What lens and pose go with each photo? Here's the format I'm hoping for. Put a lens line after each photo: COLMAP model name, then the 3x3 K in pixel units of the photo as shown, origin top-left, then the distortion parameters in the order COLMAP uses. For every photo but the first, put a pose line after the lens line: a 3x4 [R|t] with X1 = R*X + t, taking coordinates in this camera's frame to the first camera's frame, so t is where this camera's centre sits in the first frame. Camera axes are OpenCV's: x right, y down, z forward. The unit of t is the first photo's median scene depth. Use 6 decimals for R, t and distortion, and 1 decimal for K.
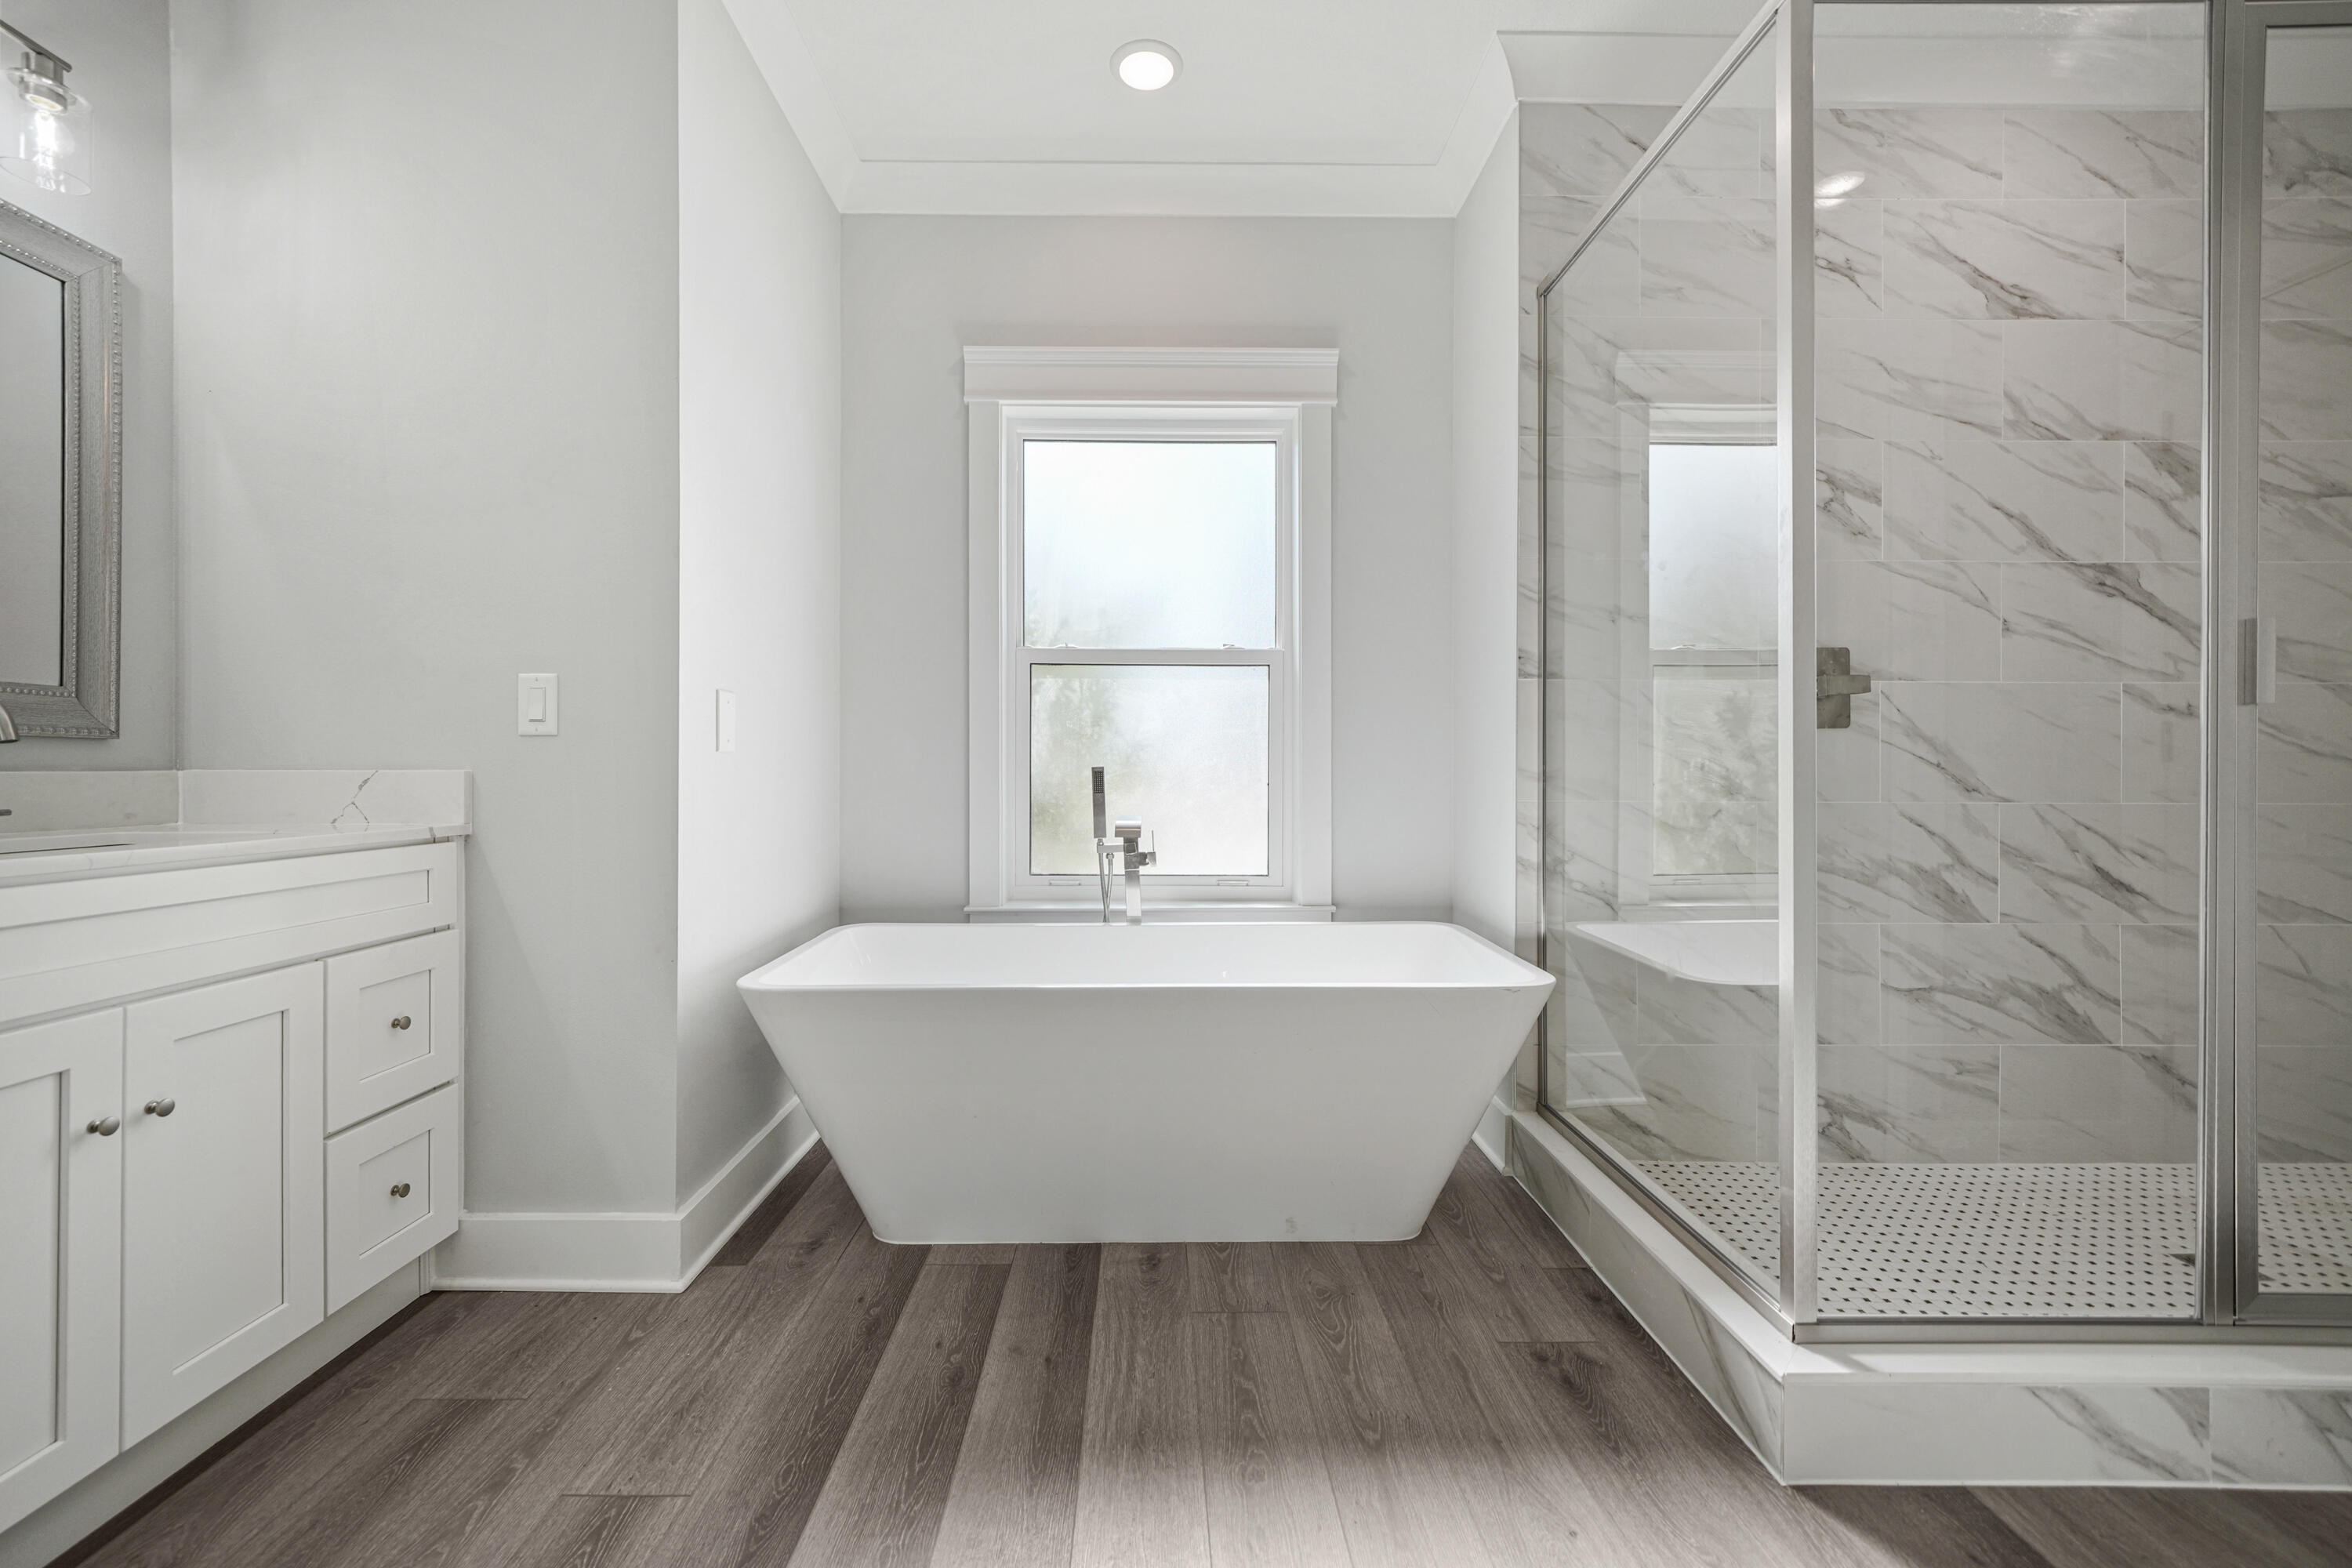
lens RADIAL K [[982.9, 0, 1169.3], [0, 982.9, 776.3], [0, 0, 1]] dist [0.003588, 0.000251]
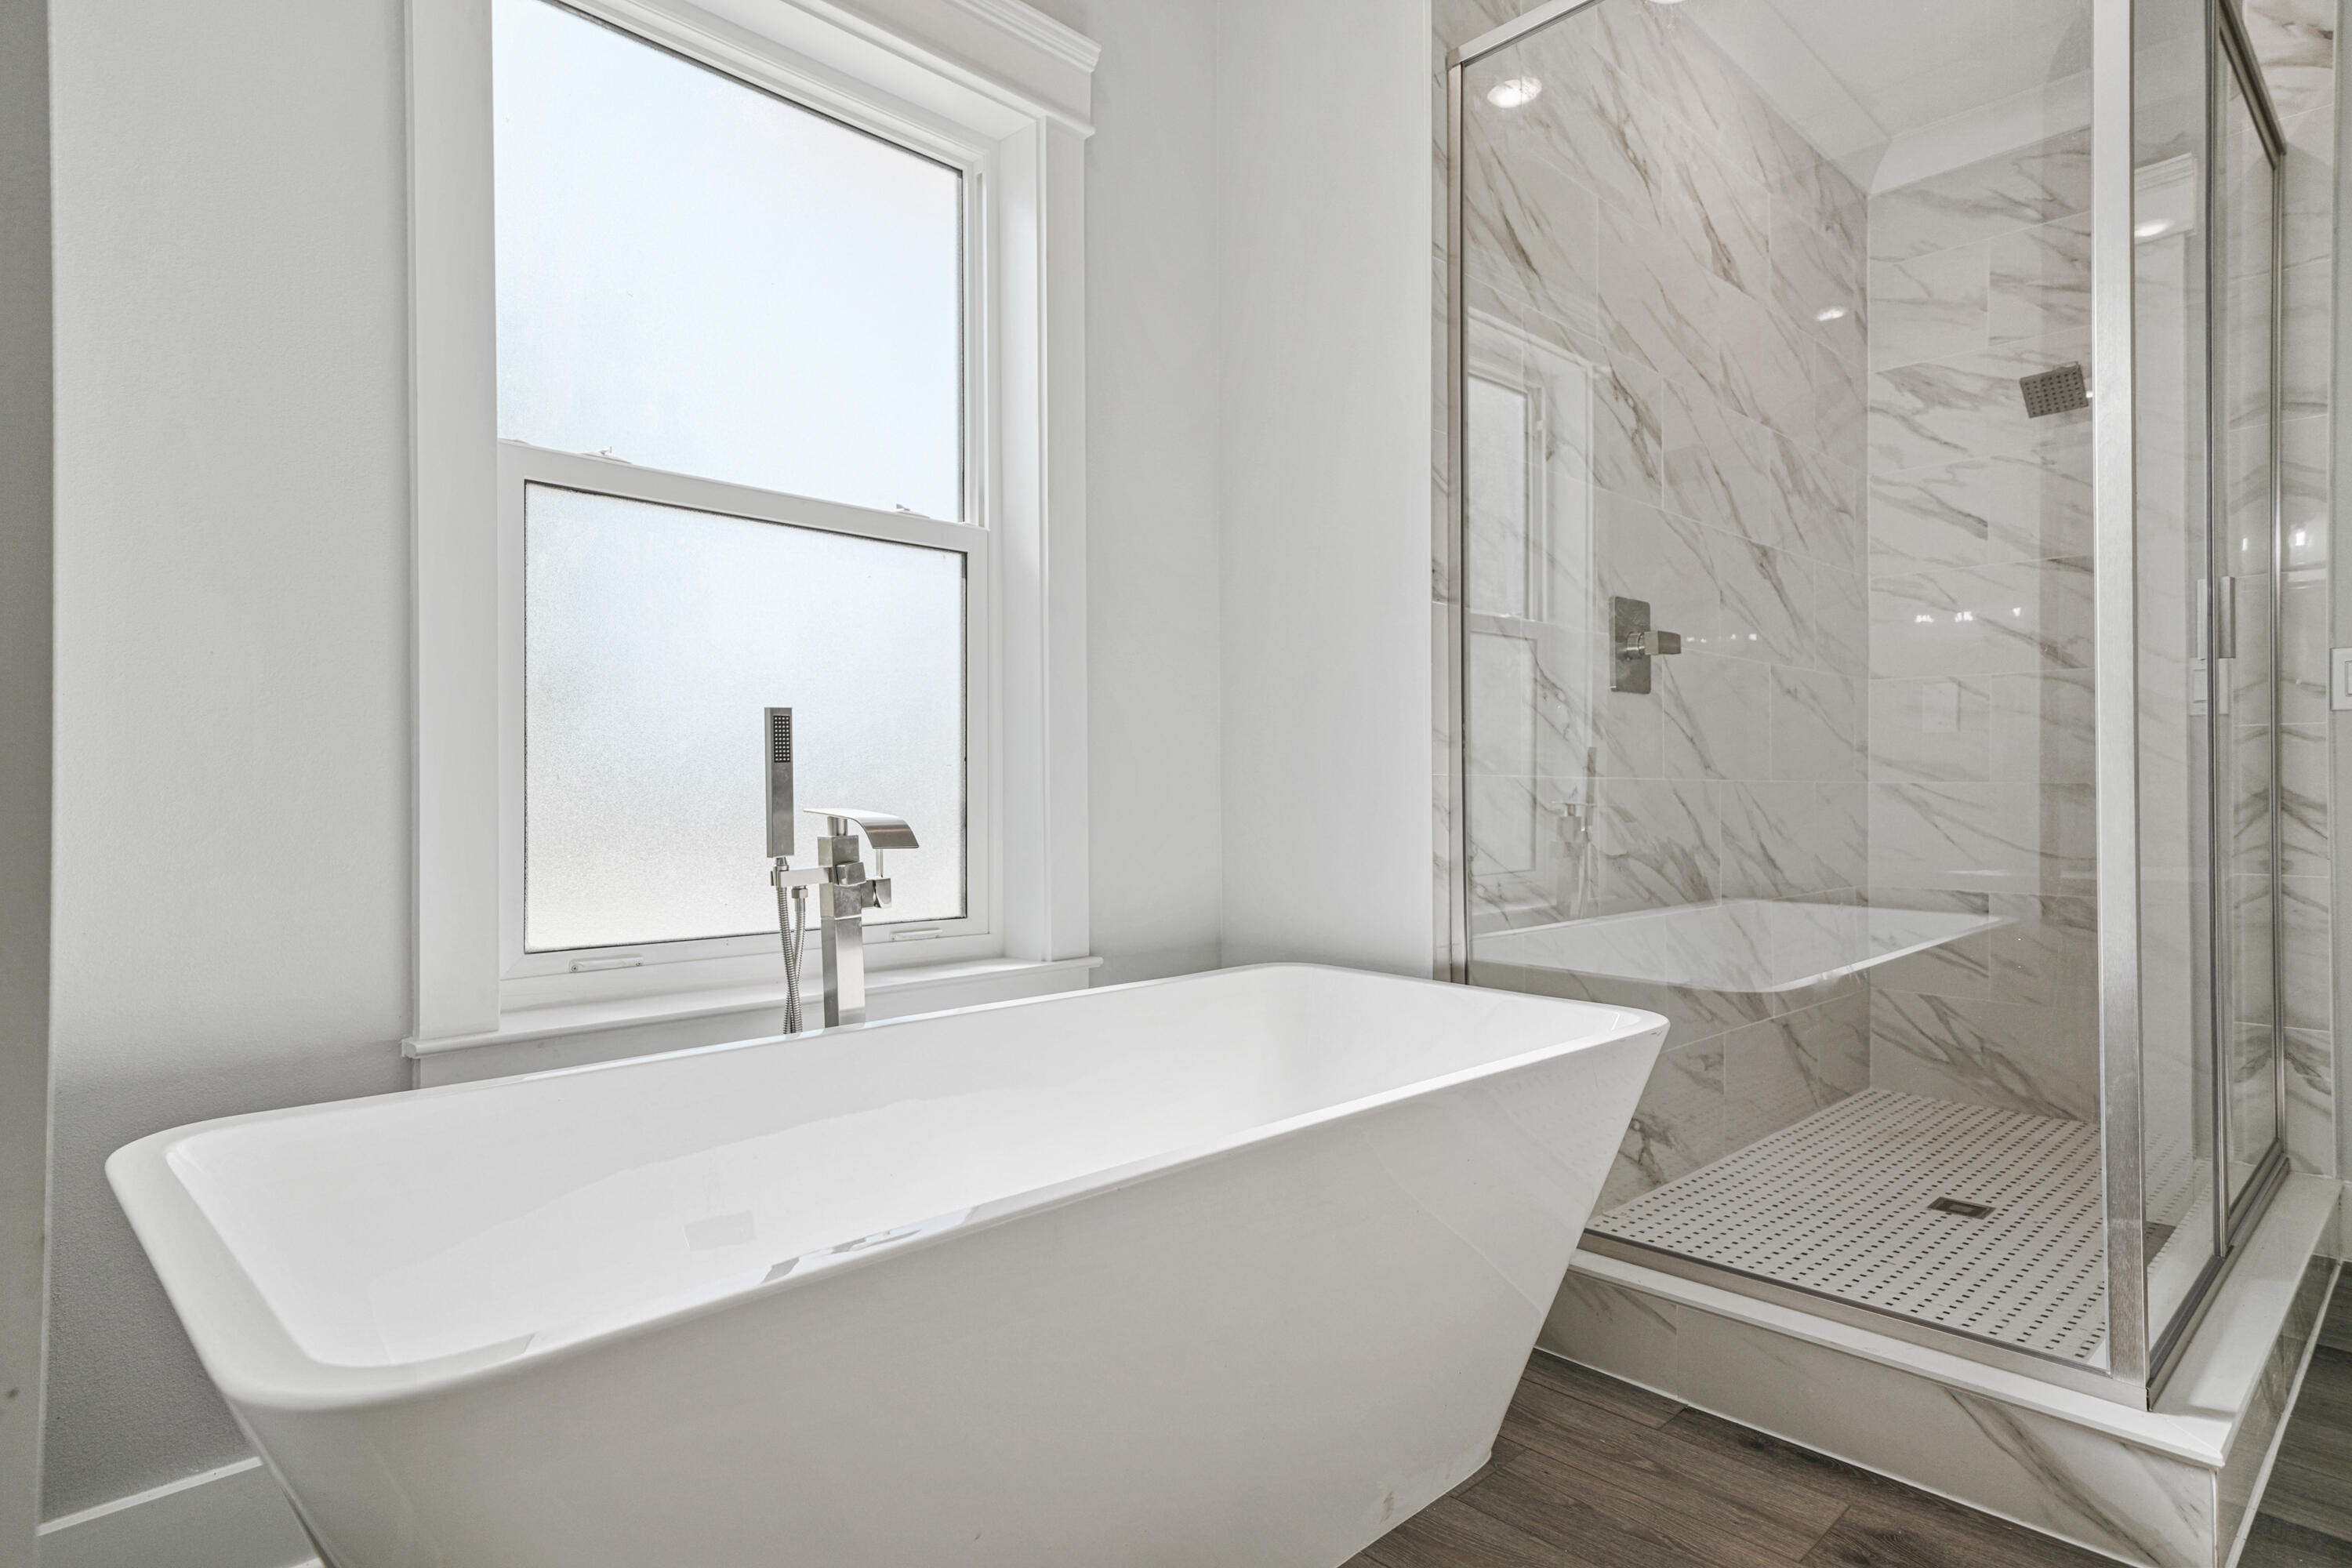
lens RADIAL K [[1285.4, 0, 1174.4], [0, 1285.4, 781.3], [0, 0, 1]] dist [0.017631, 0.001351]
pose [[0.726073, 0.002460, 0.687613, -0.367499], [0.004463, 0.999956, -0.008291, 0.032781], [-0.687603, 0.009088, 0.726030, 0.411231]]
